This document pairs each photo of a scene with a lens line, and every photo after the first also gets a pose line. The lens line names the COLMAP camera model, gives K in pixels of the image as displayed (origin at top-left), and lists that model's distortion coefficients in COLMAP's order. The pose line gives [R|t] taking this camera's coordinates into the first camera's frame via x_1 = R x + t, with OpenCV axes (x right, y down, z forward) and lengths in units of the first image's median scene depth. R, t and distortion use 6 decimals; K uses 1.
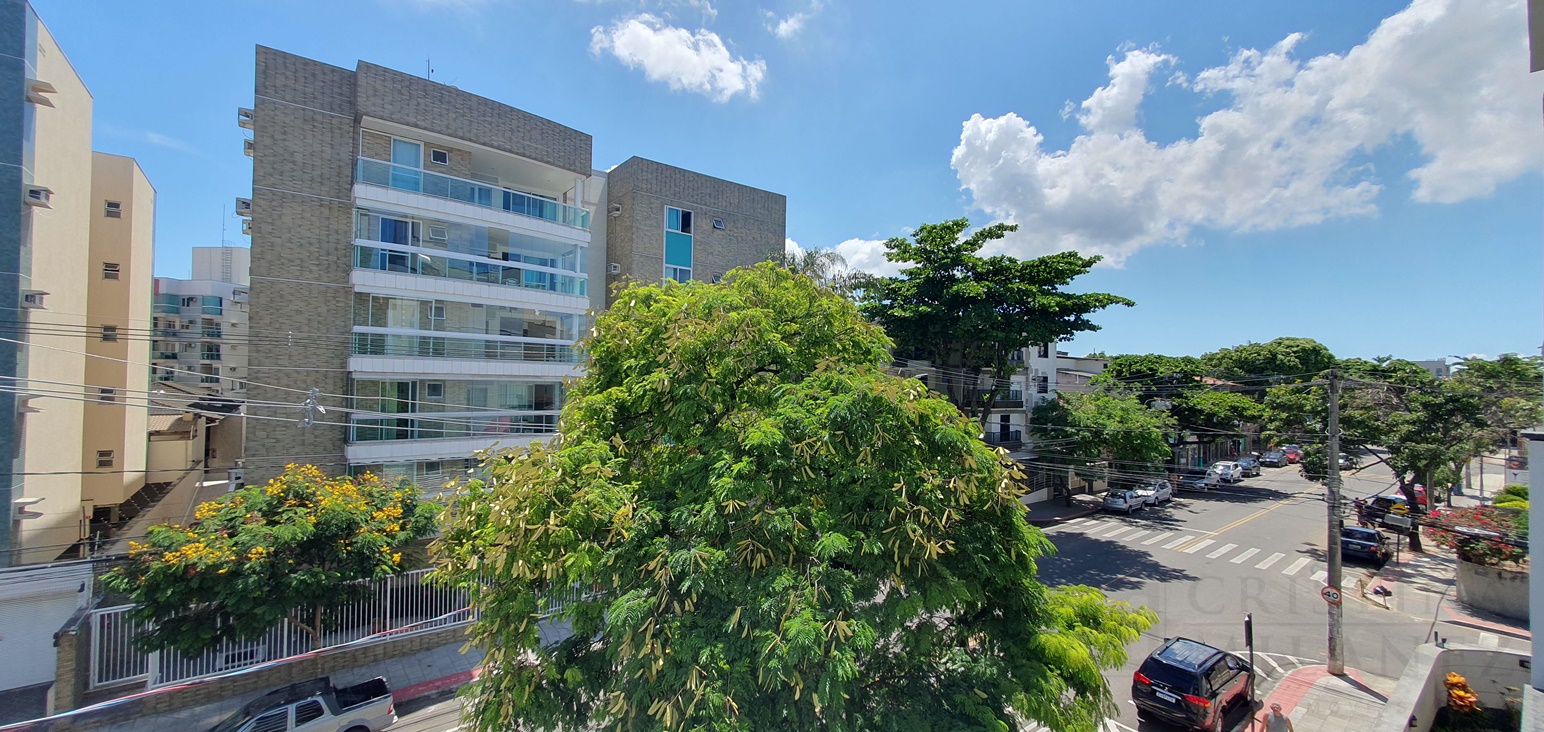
lens RADIAL K [[616.8, 0, 771.4], [0, 616.8, 377.0], [0, 0, 1]] dist [0.002784, 0.000541]
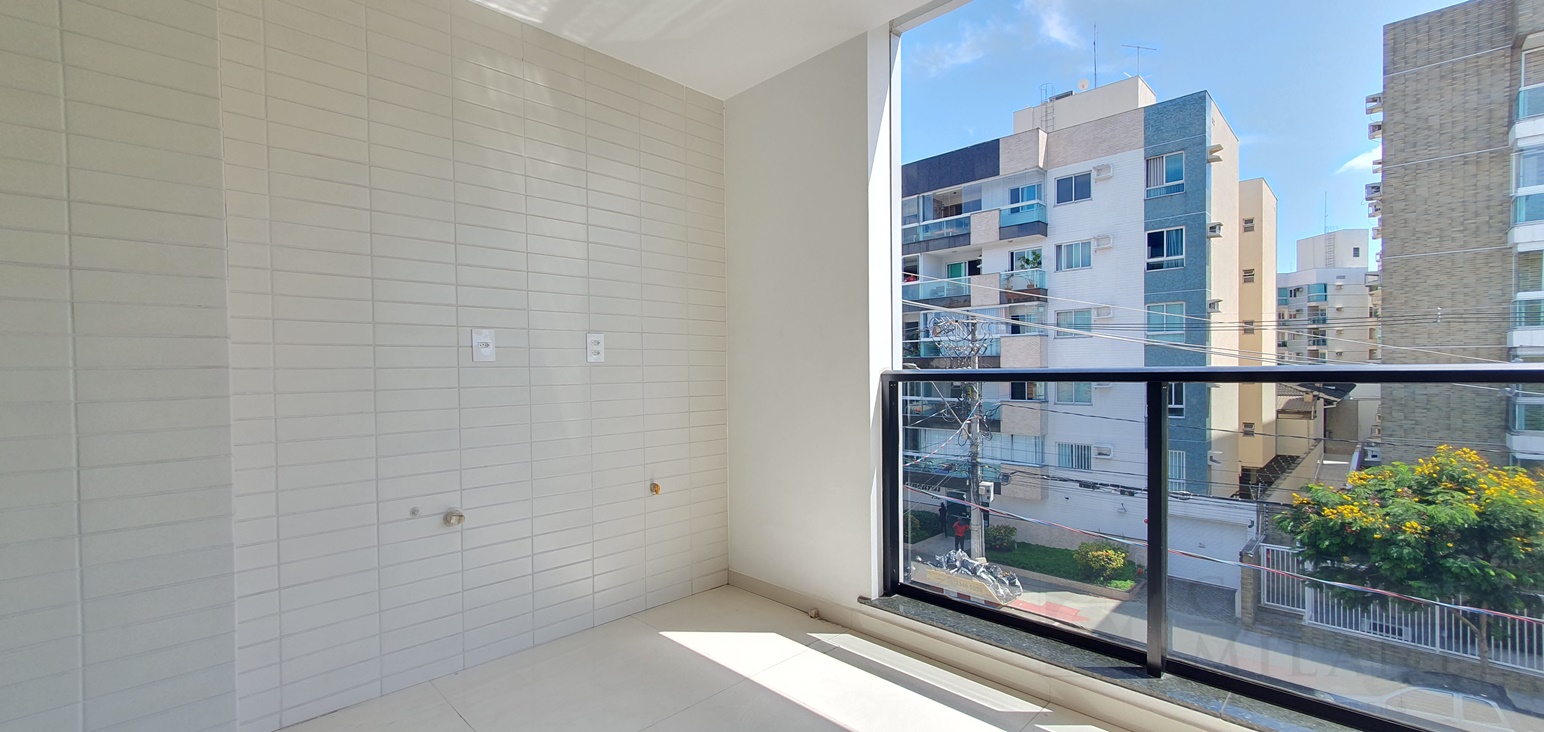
lens RADIAL K [[616.8, 0, 771.4], [0, 616.8, 377.0], [0, 0, 1]] dist [0.002784, 0.000541]
pose [[0.119163, -0.003866, -0.992867, 0.041972], [0.026121, 0.999659, -0.000757, 0.005968], [0.992531, -0.025844, 0.119223, -0.115180]]
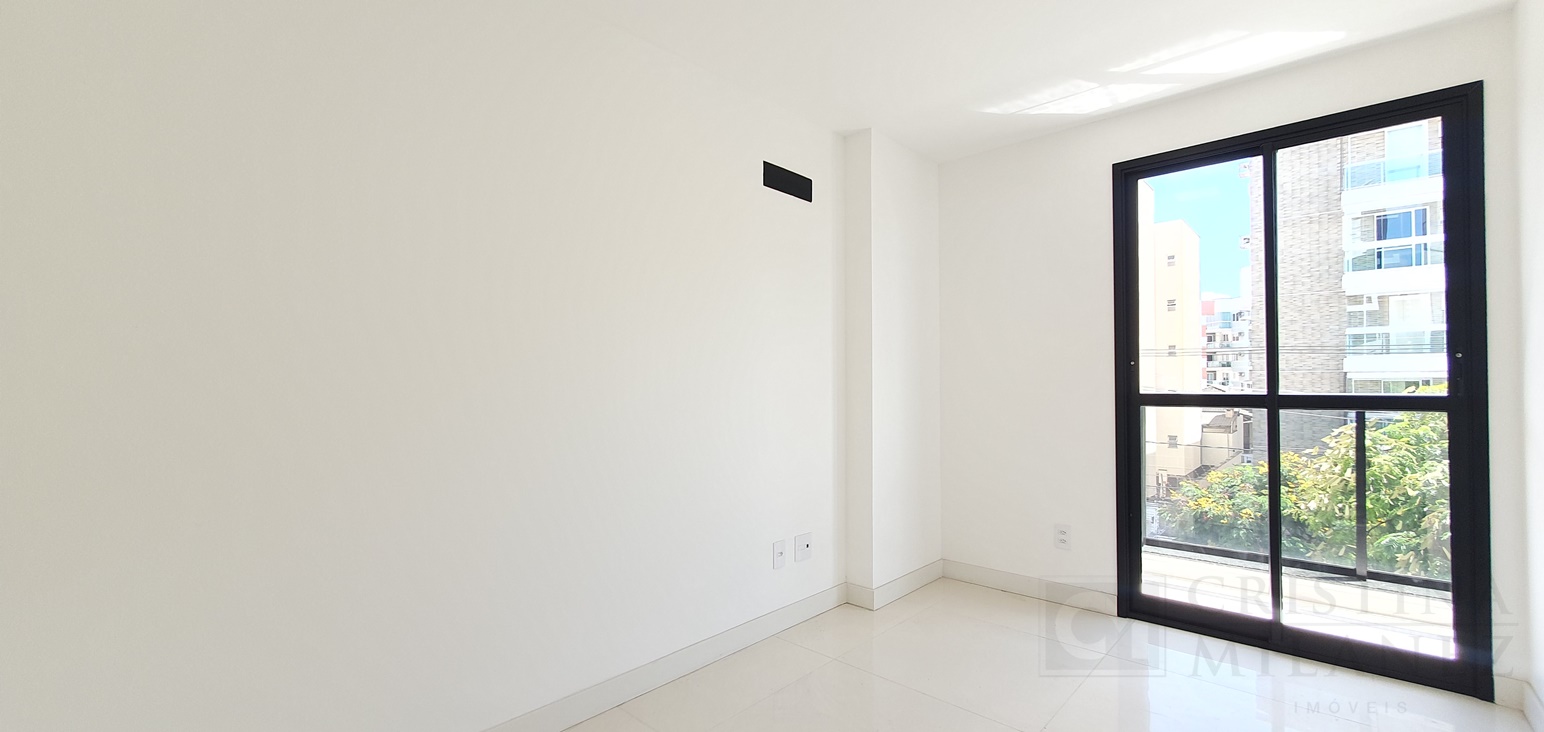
lens RADIAL K [[616.8, 0, 771.4], [0, 616.8, 377.0], [0, 0, 1]] dist [0.002784, 0.000541]
pose [[0.152587, -0.028164, -0.987889, 0.213779], [0.021034, 0.999460, -0.025245, 0.005420], [0.988066, -0.016927, 0.153097, -0.127757]]
